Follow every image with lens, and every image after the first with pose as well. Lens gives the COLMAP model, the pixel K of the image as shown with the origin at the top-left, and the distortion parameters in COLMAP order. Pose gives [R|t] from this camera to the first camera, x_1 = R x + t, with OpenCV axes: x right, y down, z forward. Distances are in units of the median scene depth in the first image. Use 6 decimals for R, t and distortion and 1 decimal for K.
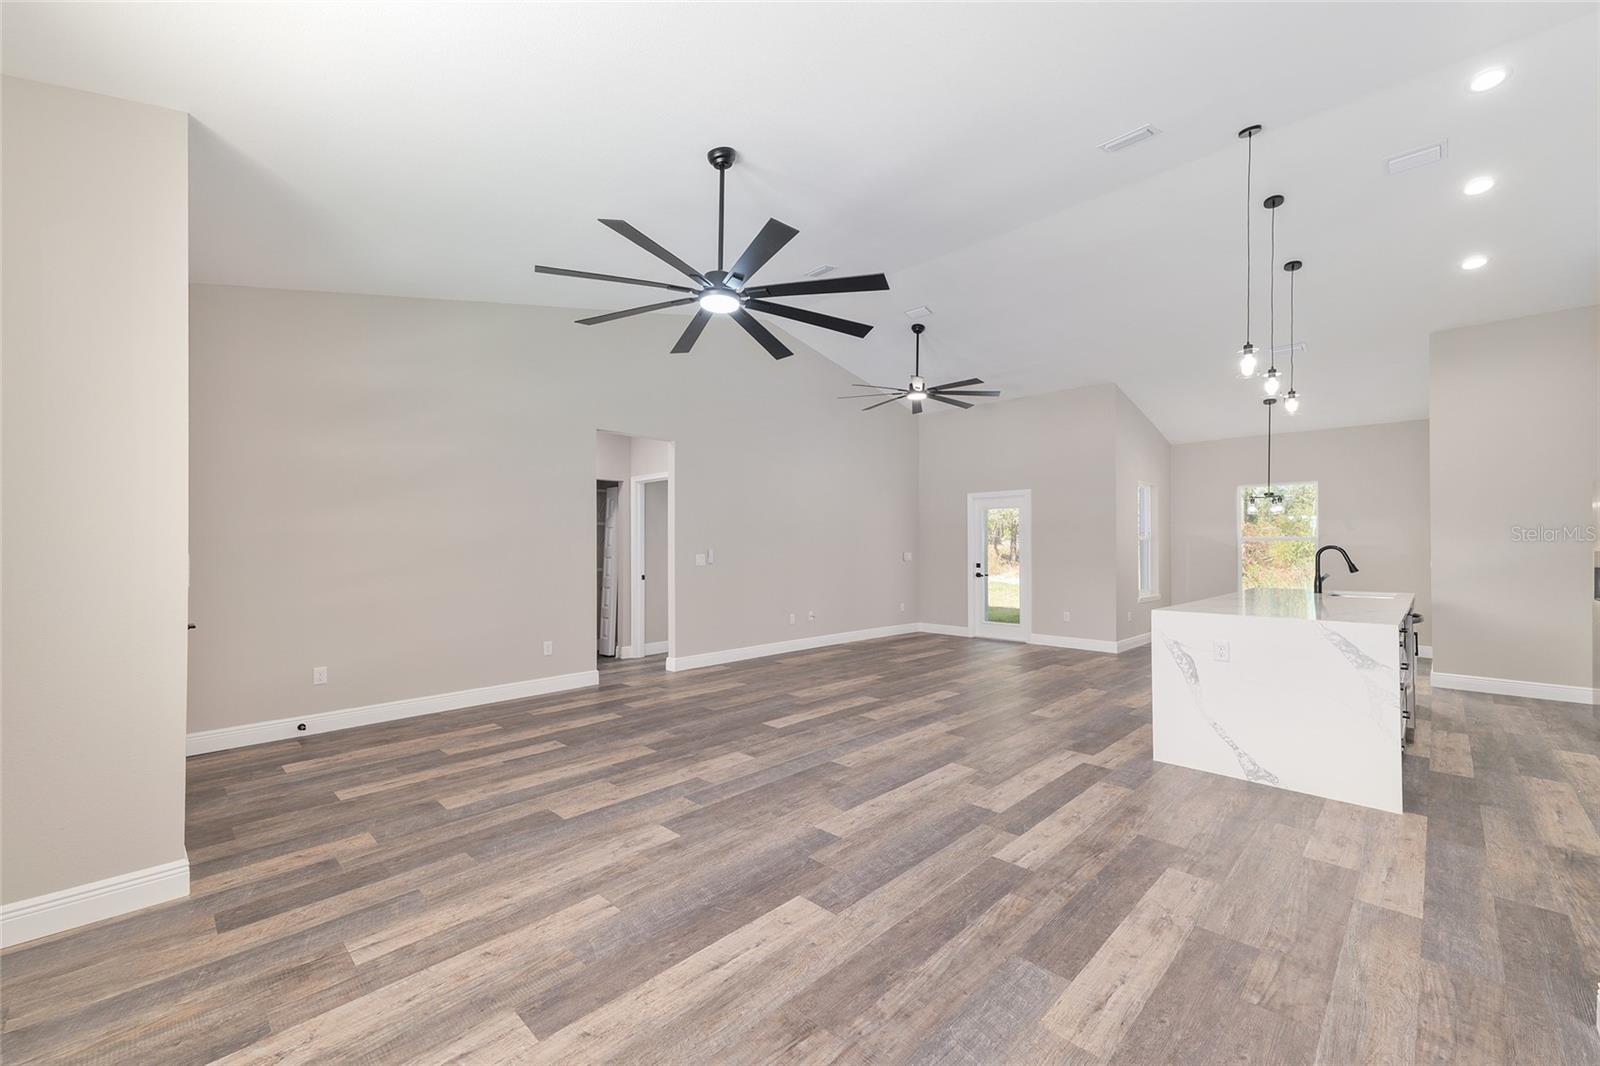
lens RADIAL K [[655.8, 0, 800.0], [0, 655.8, 533.0], [0, 0, 1]] dist [0.009583, -0.000612]
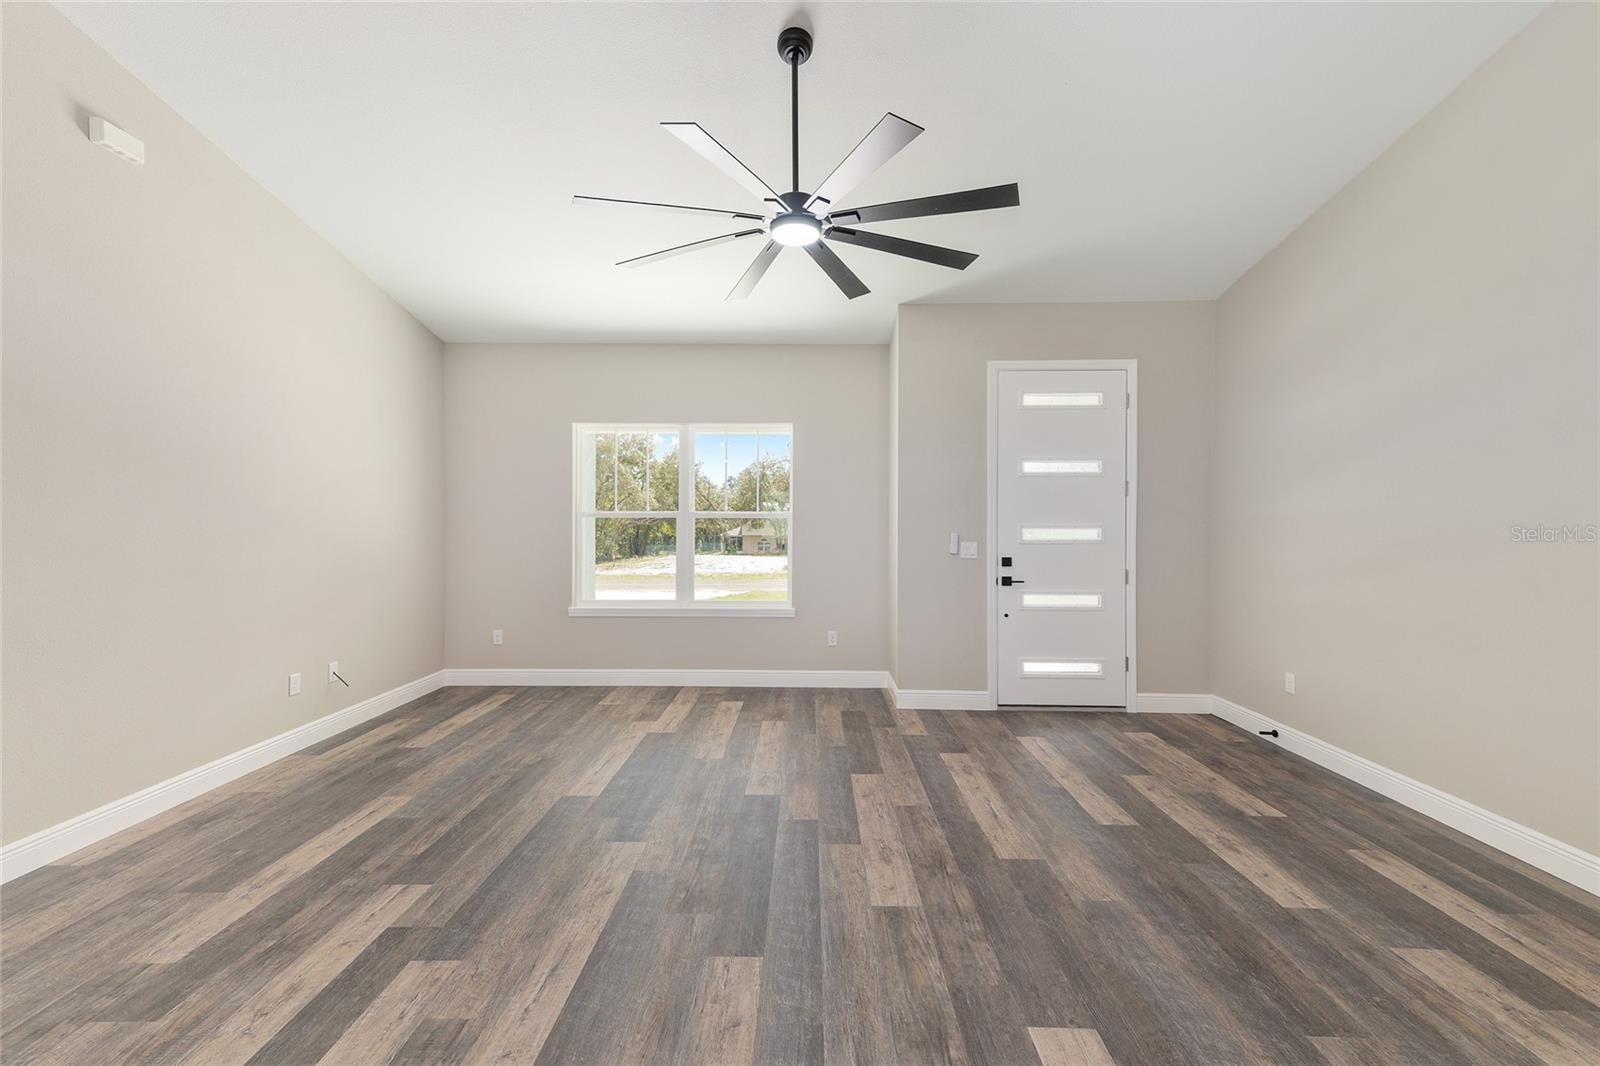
lens RADIAL K [[655.8, 0, 800.0], [0, 655.8, 533.0], [0, 0, 1]] dist [0.009583, -0.000612]
pose [[-0.732040, 0.010303, -0.681183, 0.372579], [0.011995, 0.999926, 0.002234, 0.013509], [0.681156, -0.006535, -0.732109, 1.398944]]
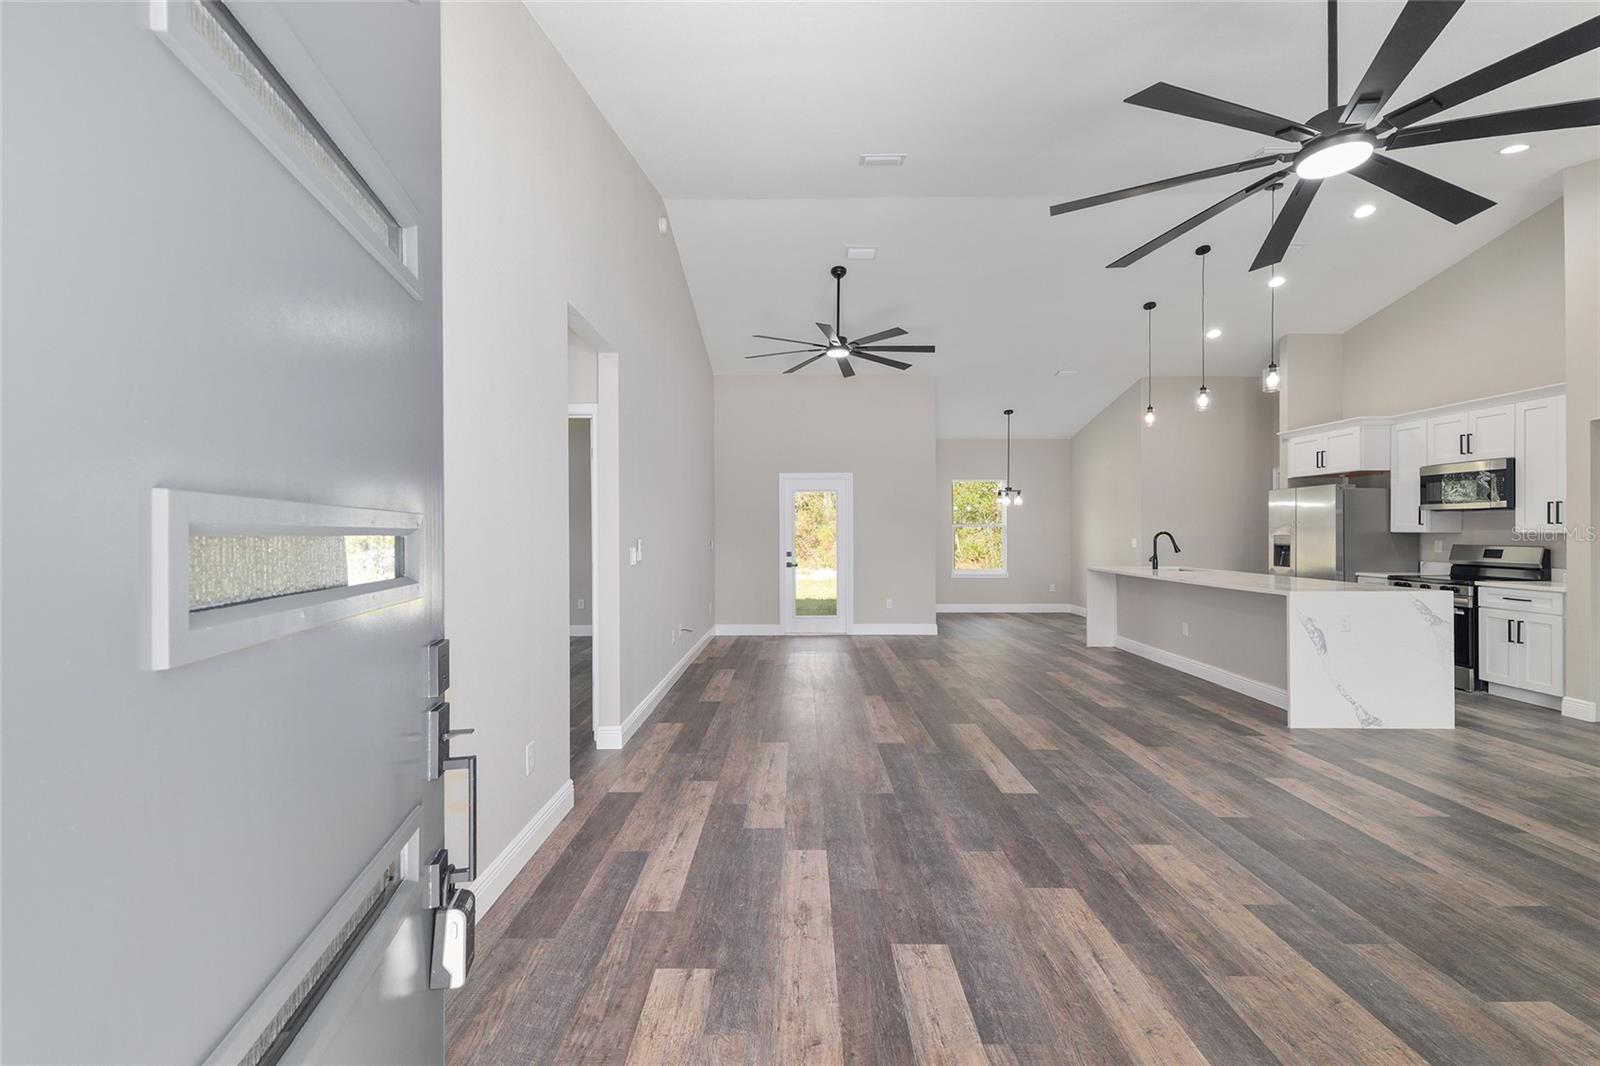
lens RADIAL K [[675.2, 0, 797.5], [0, 675.2, 530.1], [0, 0, 1]] dist [0.001509, -0.000110]
pose [[0.721803, -0.002522, 0.692094, -0.847575], [-0.010100, 0.999848, 0.014177, 0.008164], [-0.692025, -0.017223, 0.721668, 0.776199]]
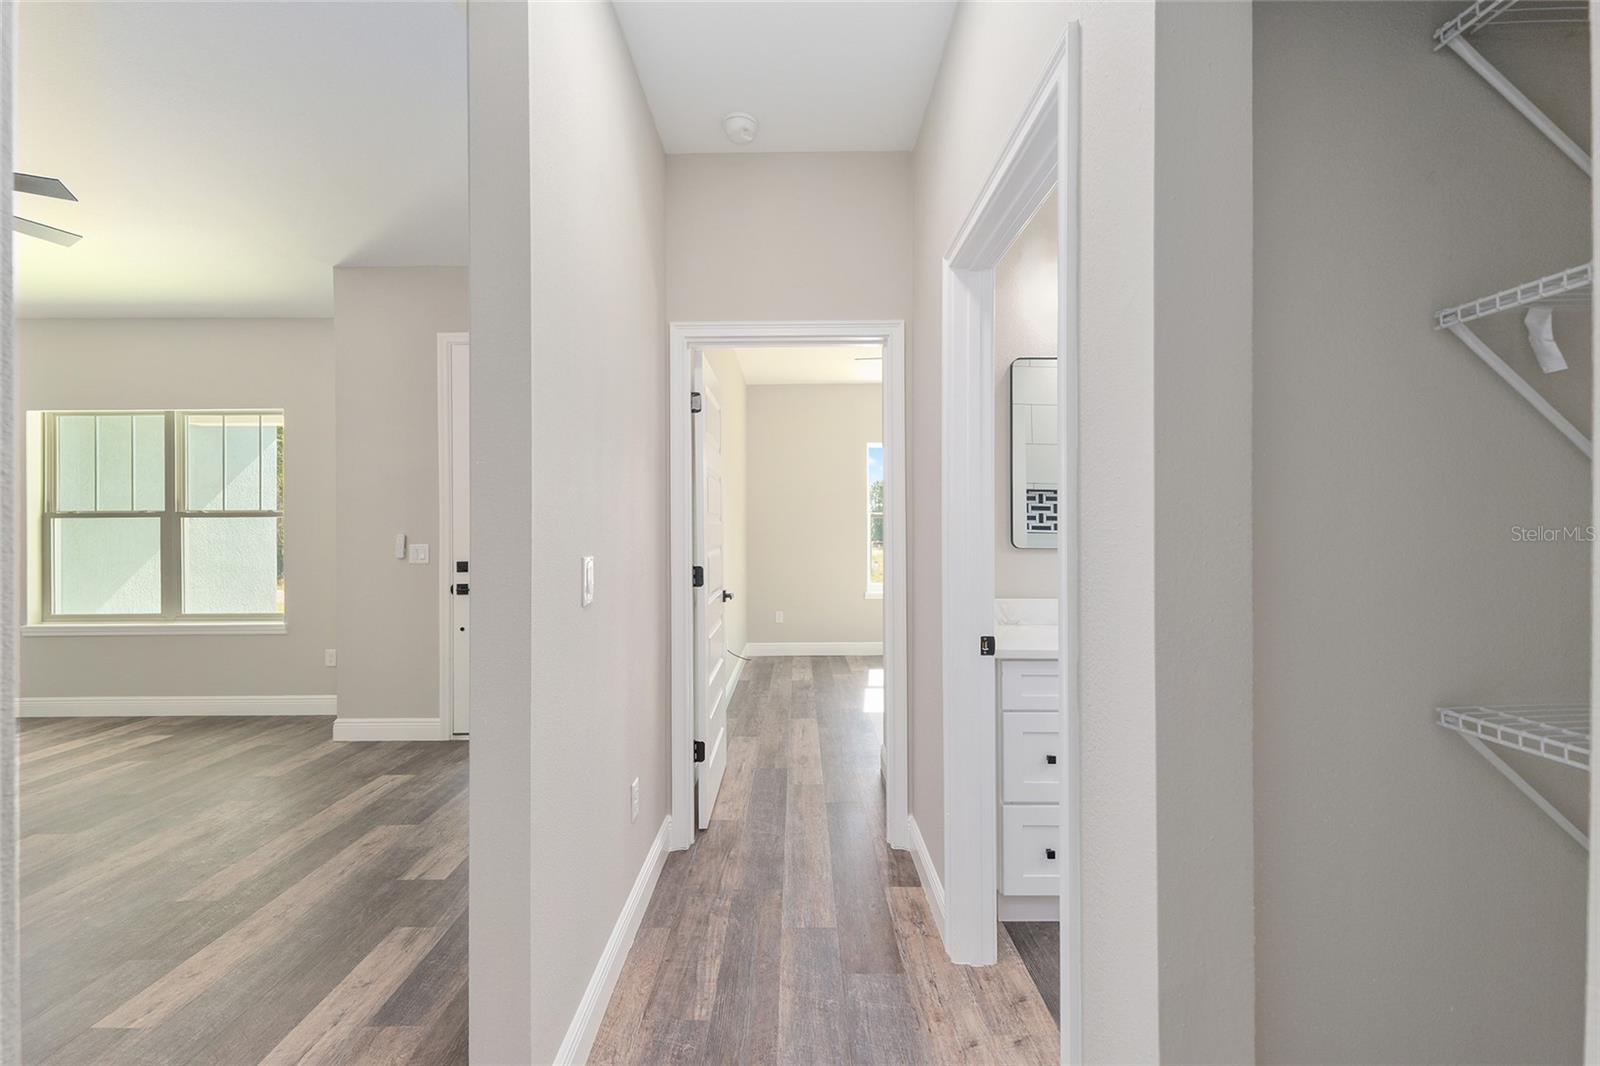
lens RADIAL K [[675.2, 0, 797.5], [0, 675.2, 530.1], [0, 0, 1]] dist [0.001509, -0.000110]
pose [[-0.715860, 0.005156, -0.698225, -0.364842], [0.023111, 0.999600, -0.016312, 0.045870], [0.697861, -0.027814, -0.715693, 1.909789]]
